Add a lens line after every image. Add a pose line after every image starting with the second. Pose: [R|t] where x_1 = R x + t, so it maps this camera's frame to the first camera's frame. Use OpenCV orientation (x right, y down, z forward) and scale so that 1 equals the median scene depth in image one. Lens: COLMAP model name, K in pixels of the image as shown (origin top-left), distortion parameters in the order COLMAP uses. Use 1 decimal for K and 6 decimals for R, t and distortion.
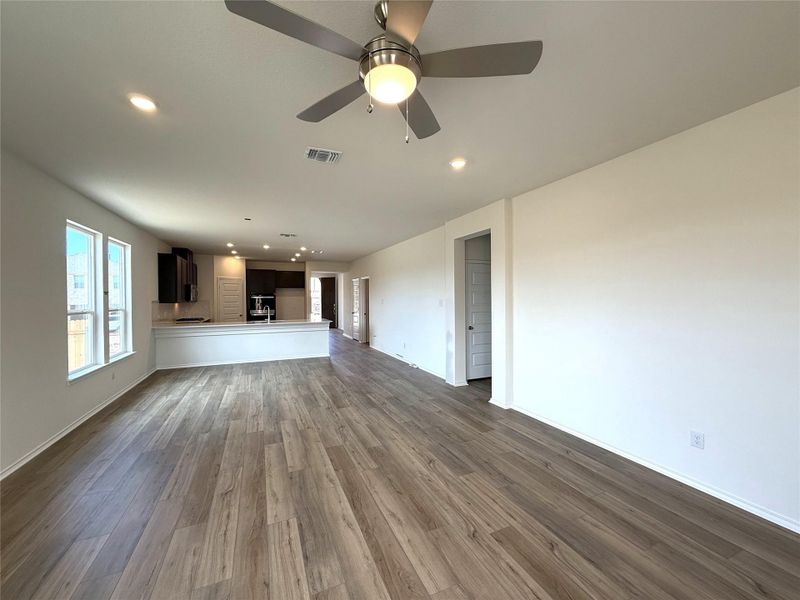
lens RADIAL K [[323.9, 0, 400.0], [0, 323.9, 300.0], [0, 0, 1]] dist [-0.000762, 0.000131]
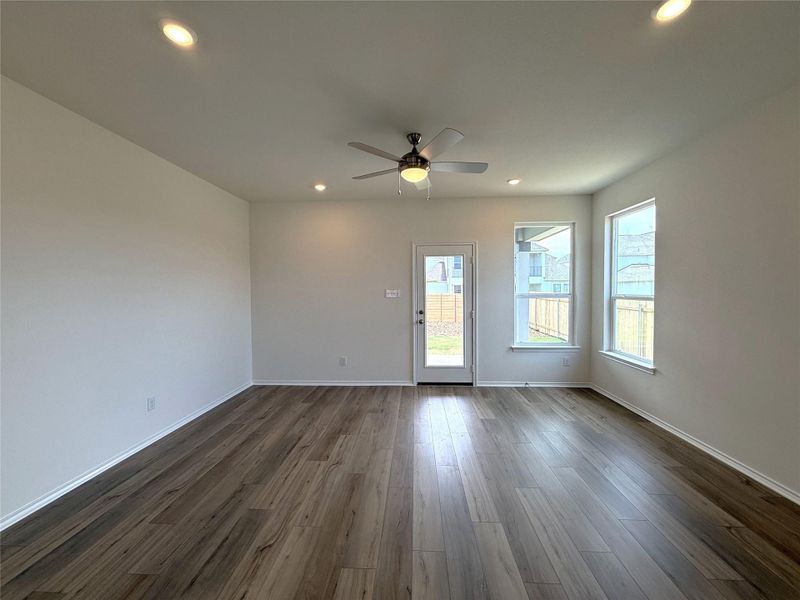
lens RADIAL K [[323.9, 0, 400.0], [0, 323.9, 300.0], [0, 0, 1]] dist [-0.000762, 0.000131]
pose [[-0.895716, 0.001173, 0.444625, -0.486143], [0.019458, 0.999142, 0.036564, 0.010006], [-0.444201, 0.041403, -0.894970, 1.674547]]
